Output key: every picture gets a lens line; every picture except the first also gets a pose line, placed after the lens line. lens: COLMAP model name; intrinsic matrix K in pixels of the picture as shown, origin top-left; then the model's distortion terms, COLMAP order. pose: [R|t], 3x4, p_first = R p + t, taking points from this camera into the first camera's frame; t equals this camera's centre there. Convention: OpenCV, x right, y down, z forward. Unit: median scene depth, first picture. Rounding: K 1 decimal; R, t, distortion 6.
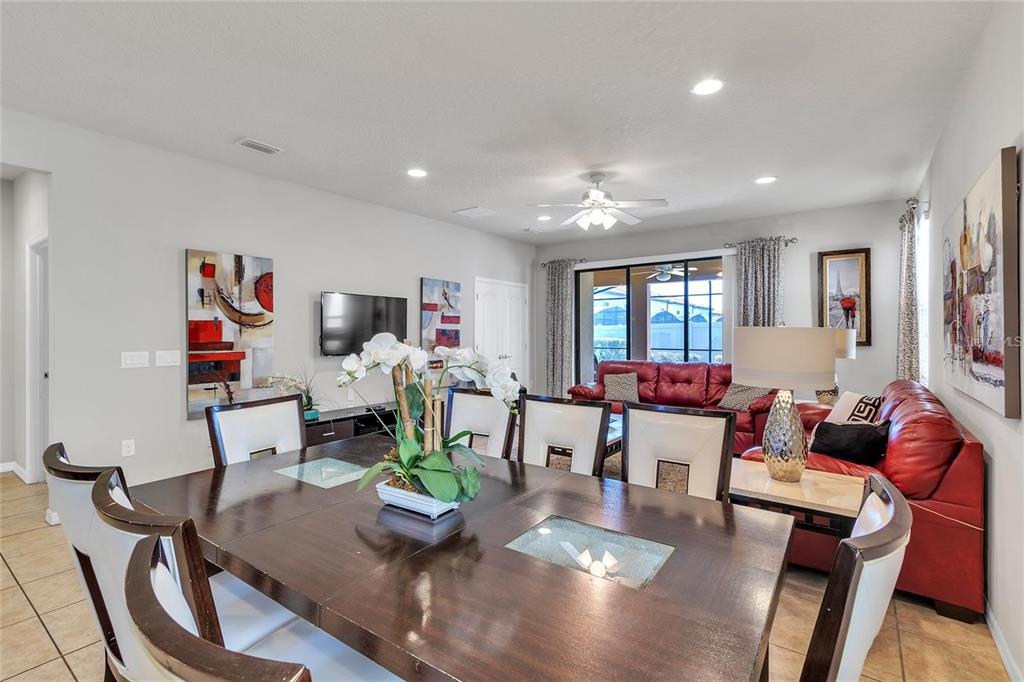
lens RADIAL K [[485.7, 0, 511.9], [0, 485.7, 346.1], [0, 0, 1]] dist [0.004366, 0.000483]
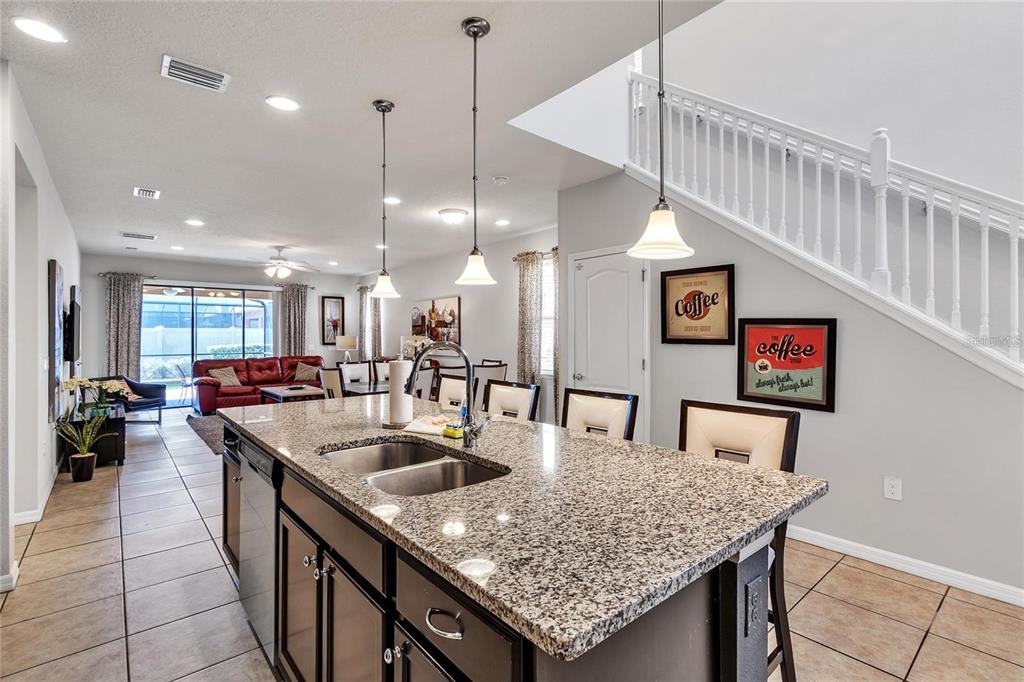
lens RADIAL K [[466.4, 0, 508.5], [0, 466.4, 333.3], [0, 0, 1]] dist [0.002790, 0.000060]
pose [[0.214279, 0.006808, 0.976749, -0.995274], [0.027708, 0.999531, -0.013045, -0.003085], [-0.976379, 0.029859, 0.213990, -0.097207]]
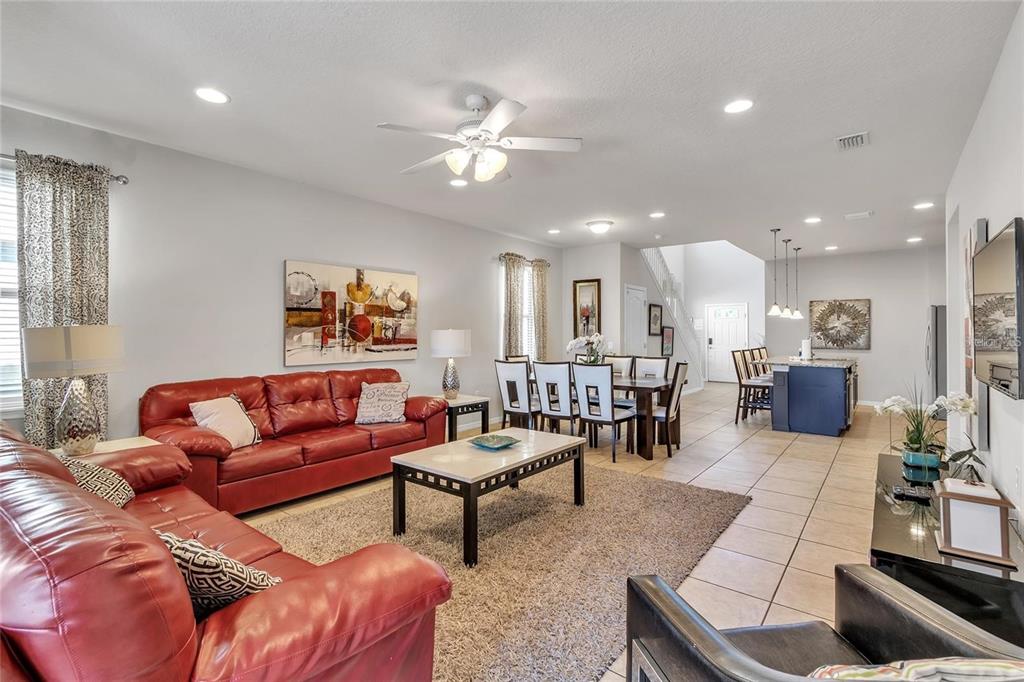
lens RADIAL K [[466.4, 0, 508.5], [0, 466.4, 333.3], [0, 0, 1]] dist [0.002790, 0.000060]
pose [[-0.999817, -0.003070, 0.018879, 0.091205], [-0.002533, 0.999594, 0.028367, -0.038760], [-0.018959, 0.028314, -0.999419, 1.303534]]
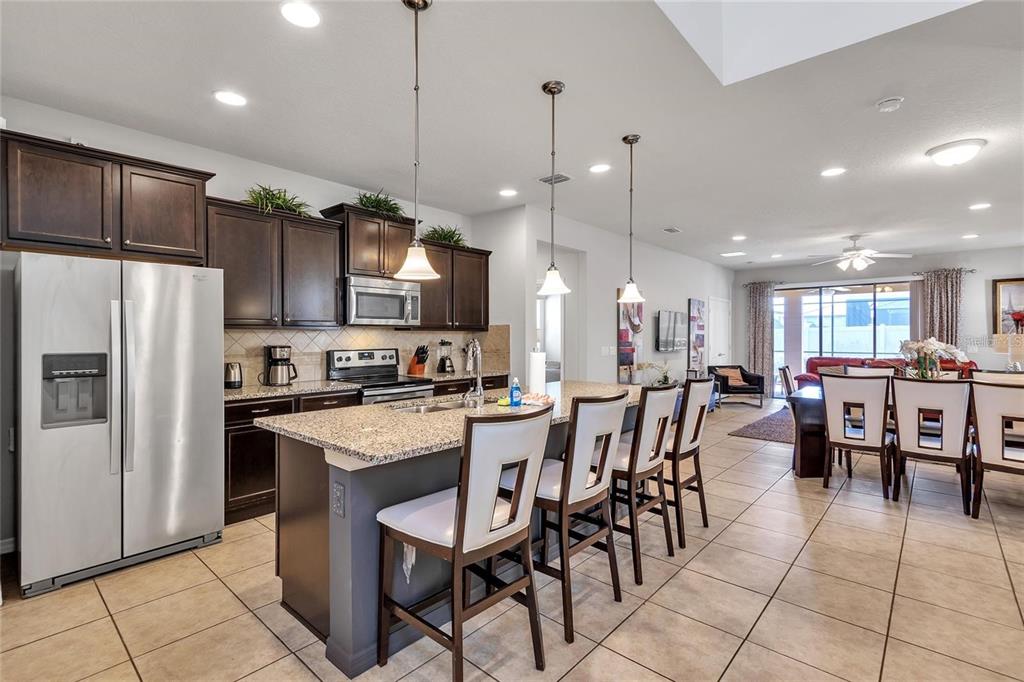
lens RADIAL K [[475.3, 0, 505.3], [0, 475.3, 337.9], [0, 0, 1]] dist [0.000301, -0.000642]
pose [[0.995382, 0.002524, -0.095957, -0.631208], [-0.004748, 0.999725, -0.022956, 0.012512], [0.095872, 0.023305, 0.995121, -0.486512]]
